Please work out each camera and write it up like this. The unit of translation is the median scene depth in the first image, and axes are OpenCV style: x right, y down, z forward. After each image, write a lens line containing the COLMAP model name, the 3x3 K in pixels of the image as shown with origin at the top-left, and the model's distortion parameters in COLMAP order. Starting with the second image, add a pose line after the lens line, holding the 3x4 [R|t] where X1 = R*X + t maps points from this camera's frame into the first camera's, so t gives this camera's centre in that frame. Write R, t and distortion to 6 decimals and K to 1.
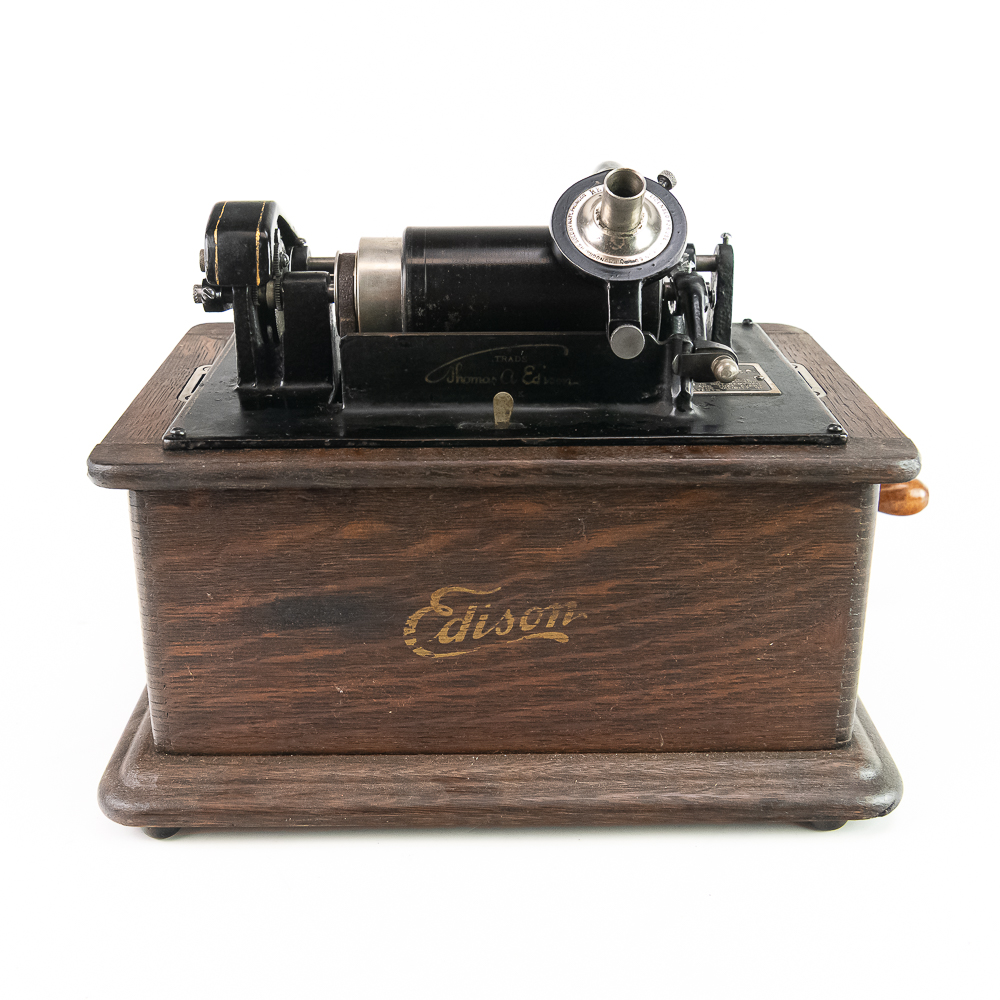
lens RADIAL K [[1221.2, 0, 500.0], [0, 1221.2, 500.0], [0, 0, 1]] dist [0.010462, -0.012824]
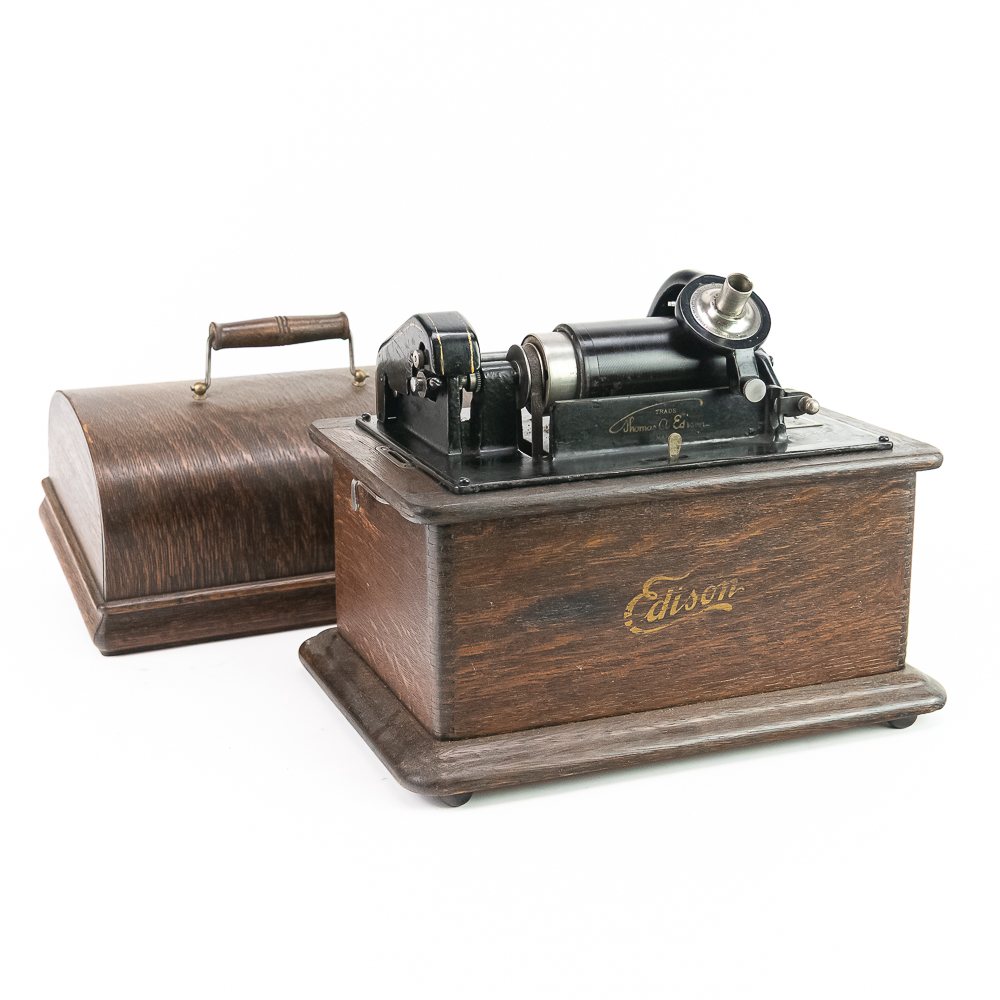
lens RADIAL K [[1616.2, 0, 500.0], [0, 1616.2, 500.0], [0, 0, 1]] dist [0.011265, 0.016427]
pose [[0.938496, -0.094636, 0.332070, -0.786843], [0.133979, 0.986166, -0.097607, 0.137667], [-0.318239, 0.136094, 0.938191, -0.646070]]
